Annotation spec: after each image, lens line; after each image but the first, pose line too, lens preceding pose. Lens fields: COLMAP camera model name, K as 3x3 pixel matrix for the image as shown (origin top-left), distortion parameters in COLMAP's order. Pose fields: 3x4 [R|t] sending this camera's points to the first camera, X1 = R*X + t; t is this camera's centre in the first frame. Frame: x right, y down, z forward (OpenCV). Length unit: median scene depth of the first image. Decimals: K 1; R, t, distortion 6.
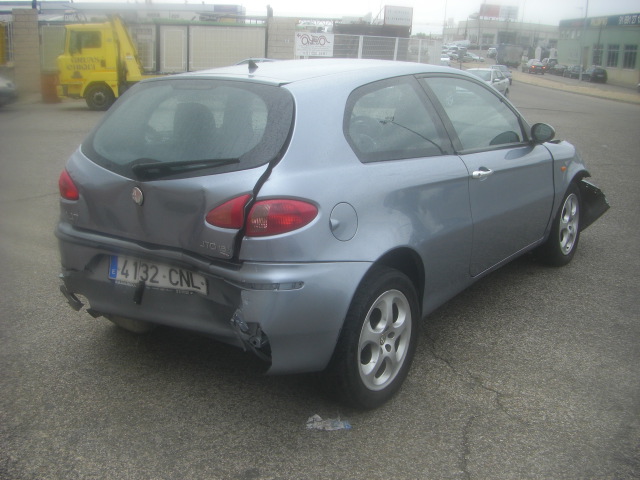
lens RADIAL K [[725.5, 0, 316.8], [0, 725.5, 240.1], [0, 0, 1]] dist [-0.152108, 0.000000]
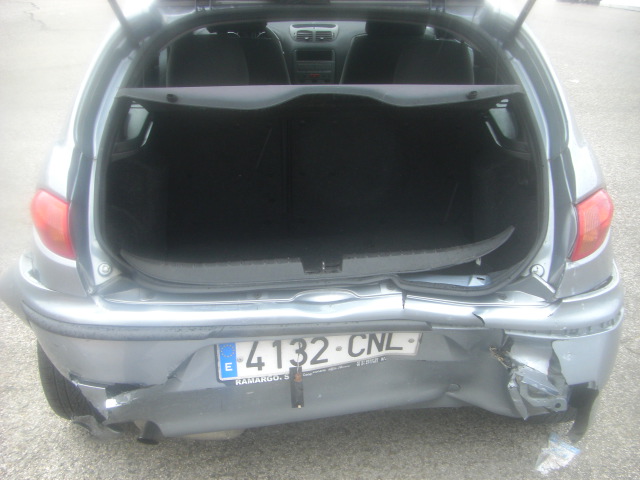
lens RADIAL K [[725.5, 0, 317.7], [0, 725.5, 241.1], [0, 0, 1]] dist [-0.152108, 0.000000]
pose [[0.803448, -0.252098, 0.539369, -0.515147], [0.153523, 0.963018, 0.221420, -0.165077], [-0.575241, -0.095093, 0.812437, 0.532697]]
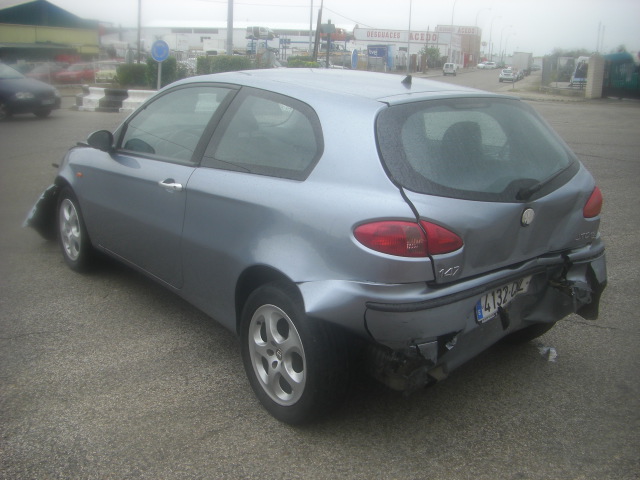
lens RADIAL K [[725.5, 0, 316.0], [0, 725.5, 242.0], [0, 0, 1]] dist [-0.152108, 0.000000]
pose [[0.276134, -0.253401, 0.927113, -1.197353], [0.229570, 0.954086, 0.192398, -0.272894], [-0.933299, 0.159710, 0.321629, 0.906792]]
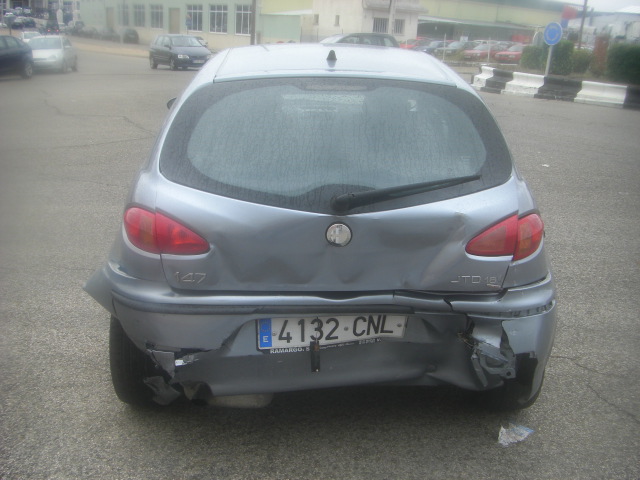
lens RADIAL K [[725.5, 0, 323.1], [0, 725.5, 240.6], [0, 0, 1]] dist [-0.152108, 0.000000]
pose [[0.792355, -0.168015, 0.586468, -0.677640], [0.136938, 0.985779, 0.097401, -0.125751], [-0.594493, 0.003133, 0.804095, 0.365607]]
